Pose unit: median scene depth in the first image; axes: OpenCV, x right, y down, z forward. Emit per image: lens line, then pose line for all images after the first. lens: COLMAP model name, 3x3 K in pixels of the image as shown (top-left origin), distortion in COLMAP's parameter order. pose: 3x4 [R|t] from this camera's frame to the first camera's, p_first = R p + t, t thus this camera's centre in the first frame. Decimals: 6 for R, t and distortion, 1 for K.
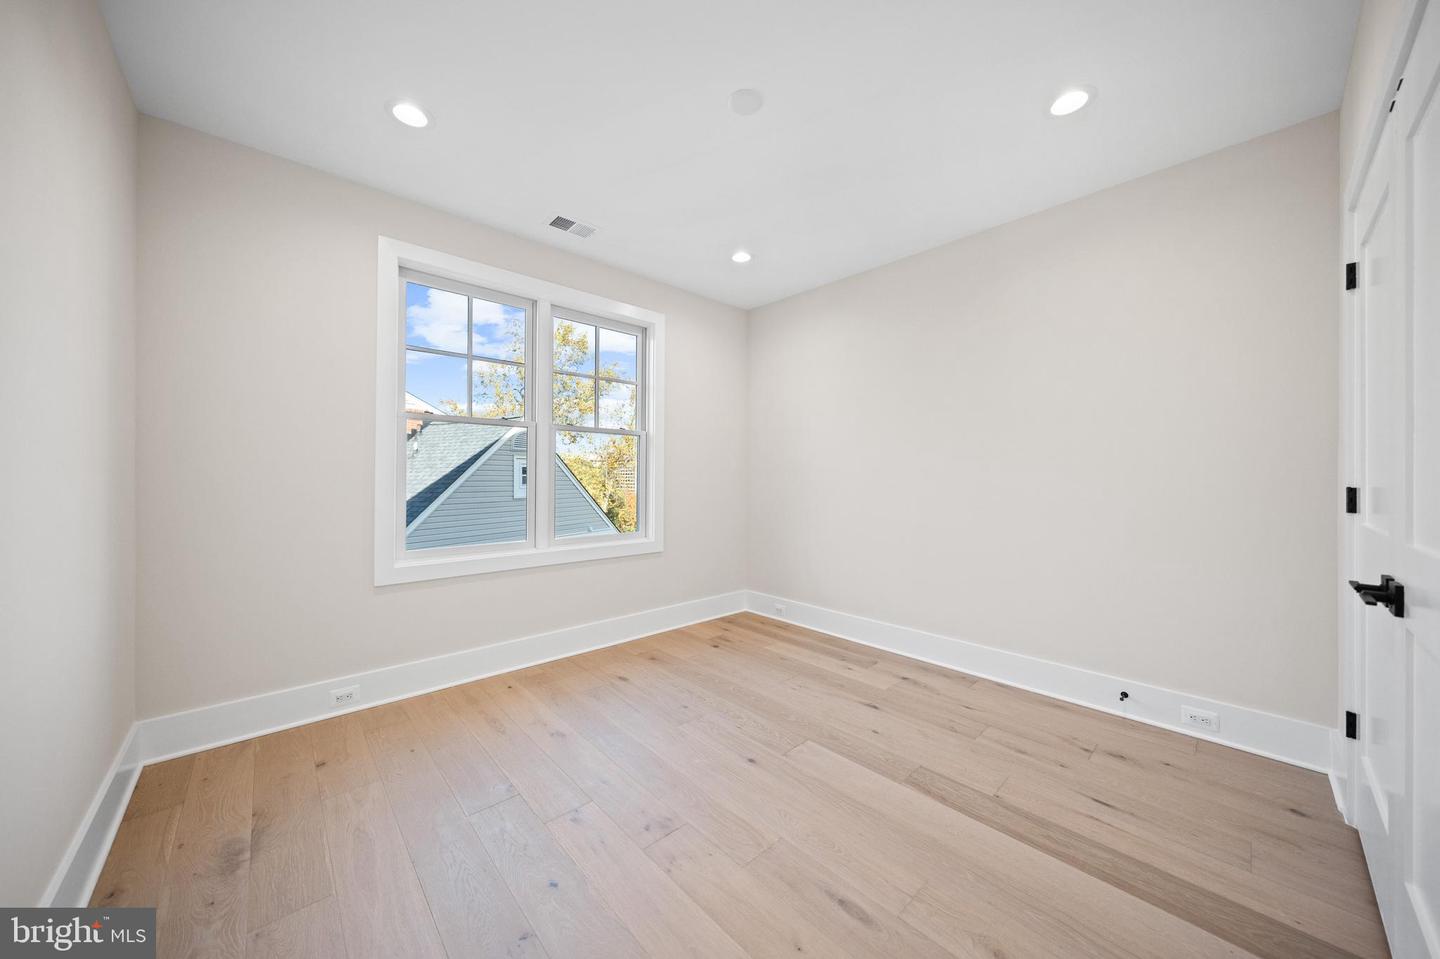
lens RADIAL K [[494.3, 0, 720.0], [0, 494.3, 479.5], [0, 0, 1]] dist [0.000095, 0.000030]
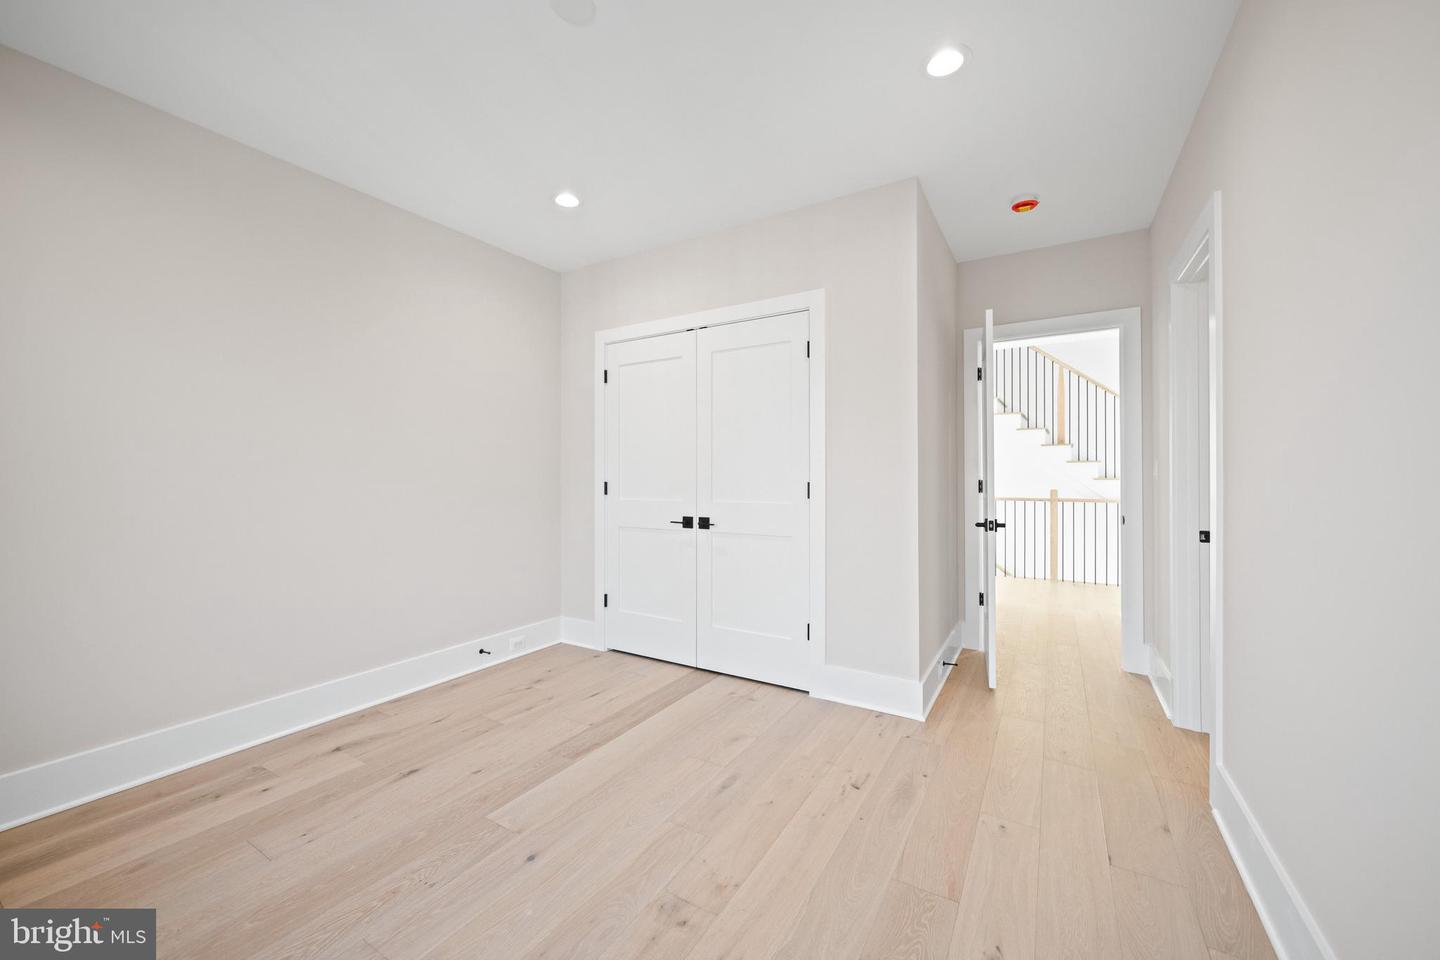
lens RADIAL K [[554.7, 0, 720.0], [0, 554.7, 480.0], [0, 0, 1]] dist [0.000138, -0.000073]
pose [[-0.280856, -0.005703, 0.959733, -0.745631], [0.004778, 0.999962, 0.007340, -0.003438], [-0.959738, 0.006647, -0.280818, 0.879544]]
